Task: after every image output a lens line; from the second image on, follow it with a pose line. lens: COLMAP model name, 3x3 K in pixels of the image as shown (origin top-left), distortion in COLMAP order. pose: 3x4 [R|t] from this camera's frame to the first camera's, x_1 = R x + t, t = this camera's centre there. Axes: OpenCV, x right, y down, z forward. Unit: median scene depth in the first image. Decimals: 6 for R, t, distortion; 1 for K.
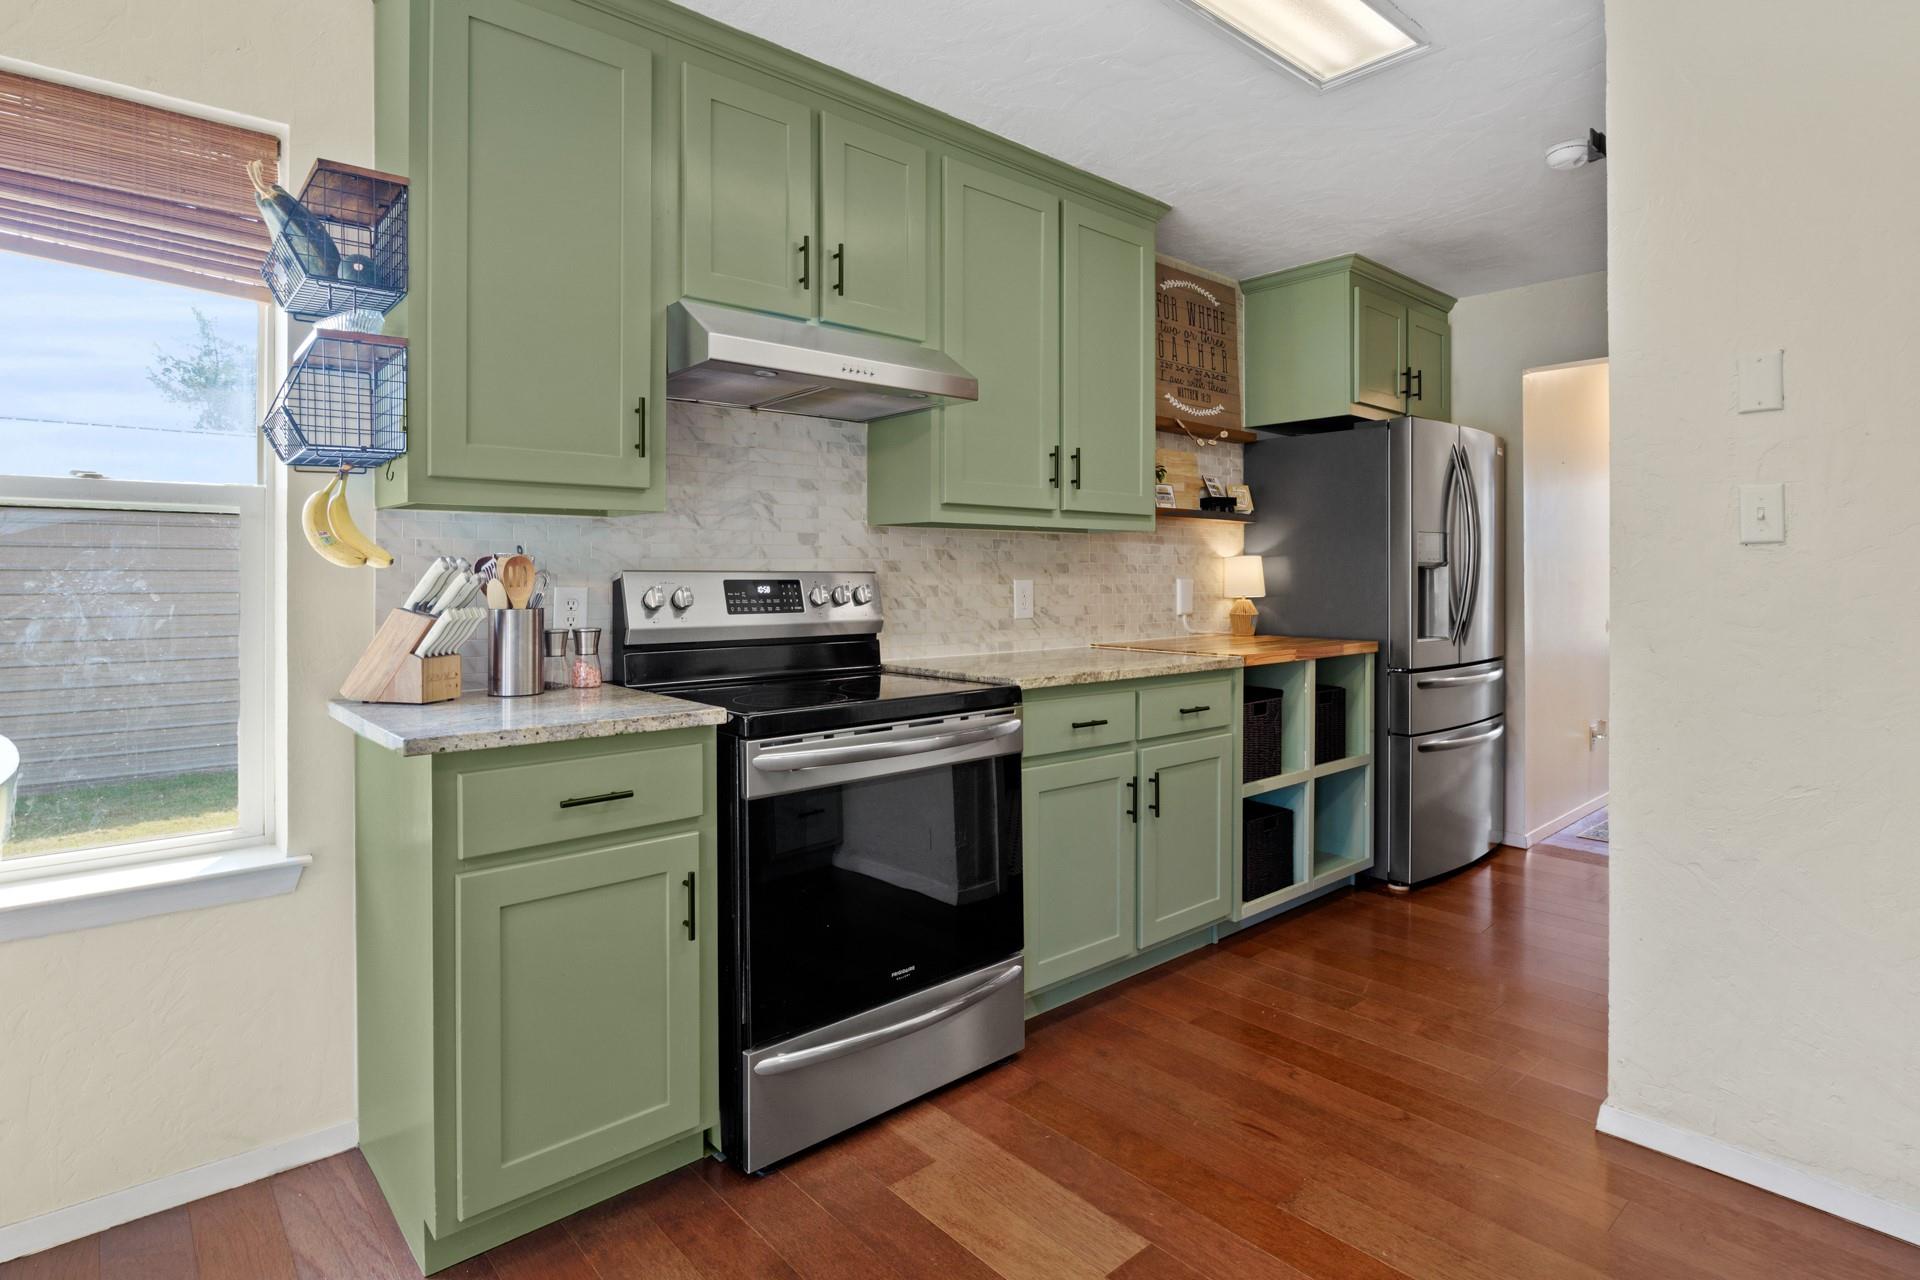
lens RADIAL K [[963.5, 0, 950.6], [0, 963.5, 574.0], [0, 0, 1]] dist [-0.003947, -0.005512]
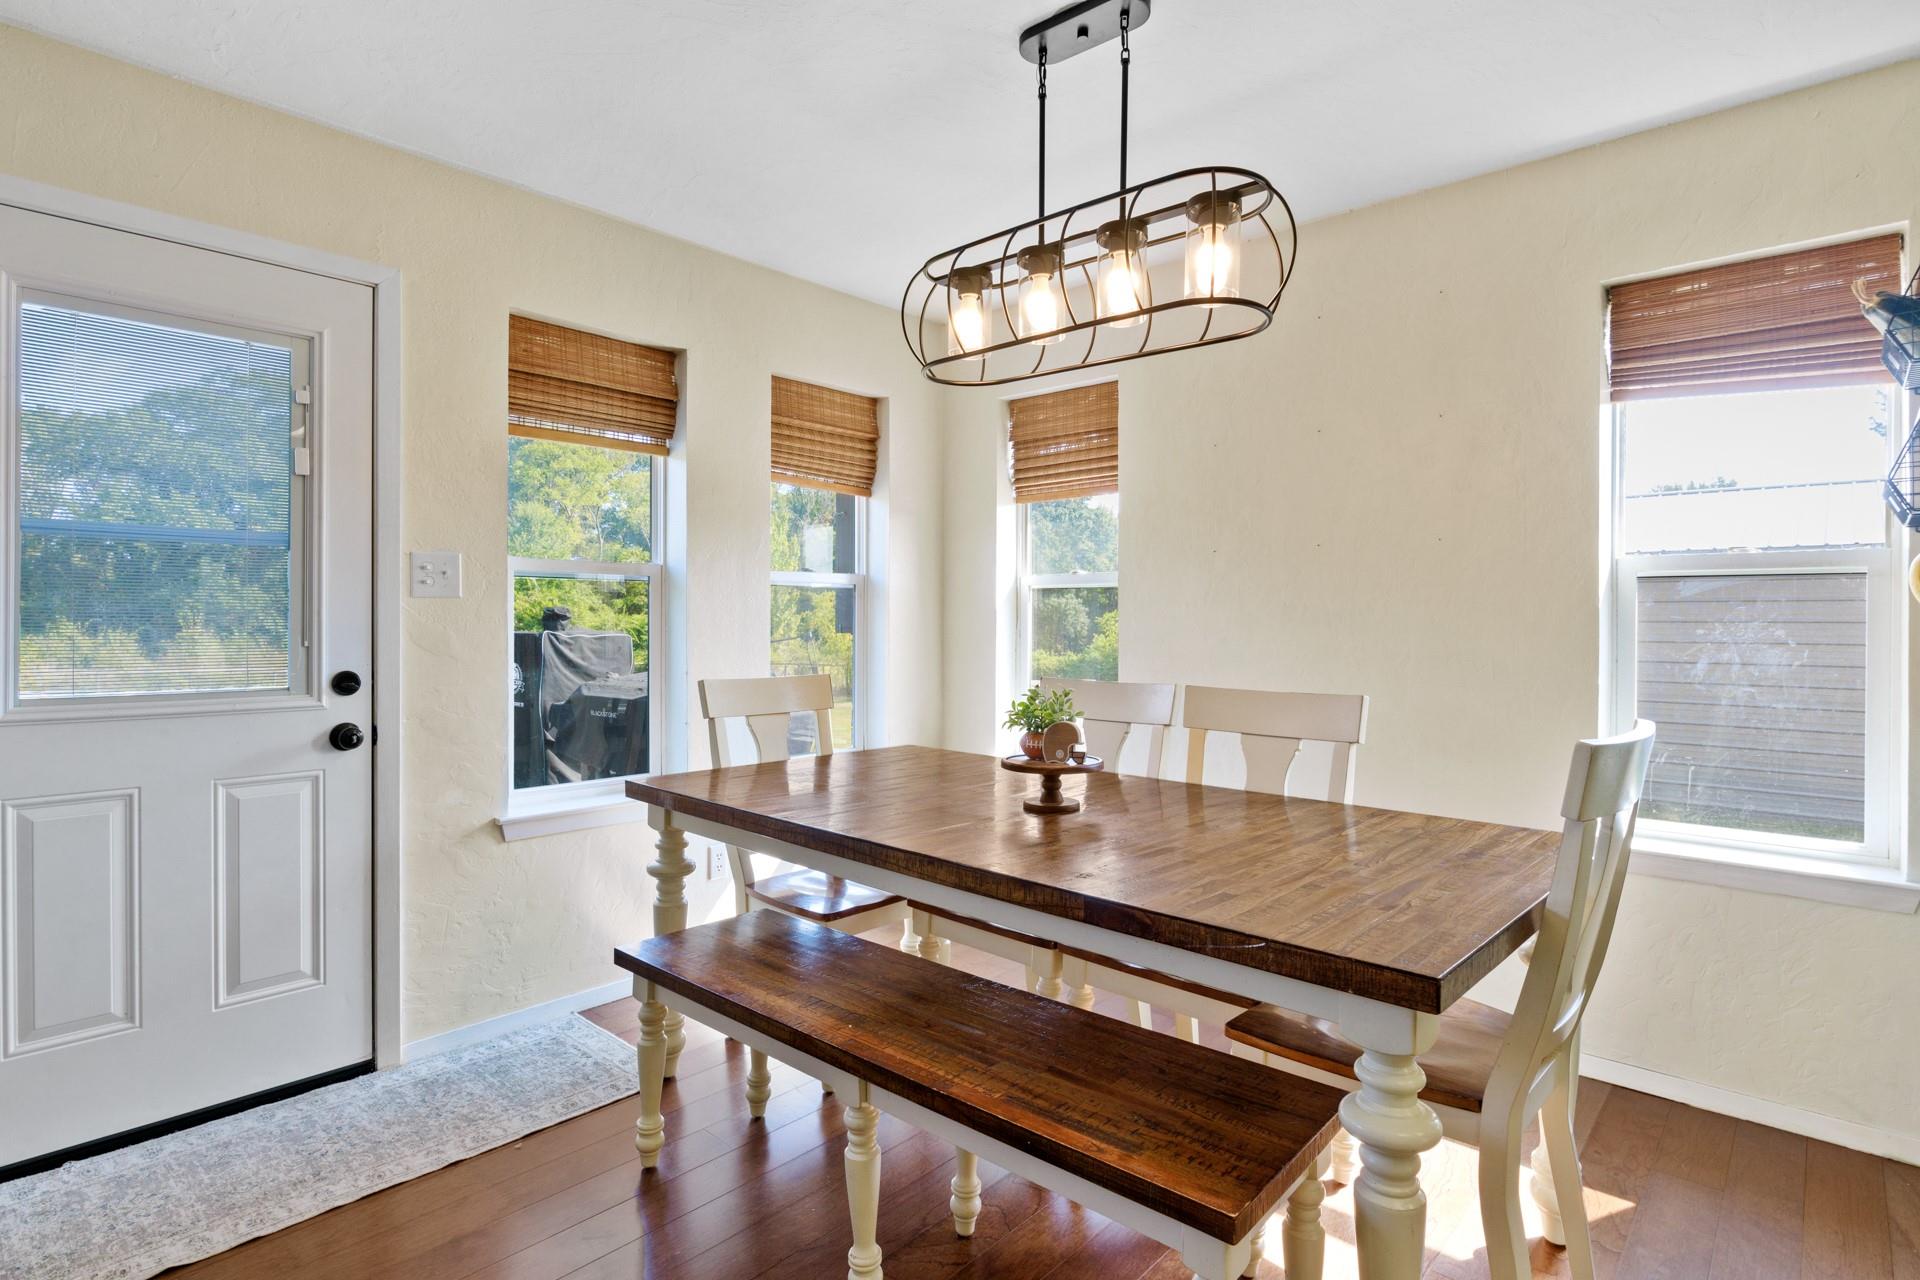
lens RADIAL K [[963.5, 0, 982.6], [0, 963.5, 615.7], [0, 0, 1]] dist [-0.003947, -0.005512]
pose [[0.123013, -0.006282, -0.992385, 0.205403], [-0.003608, 0.999971, -0.006777, -0.000036], [0.992398, 0.004414, 0.122987, -0.147899]]
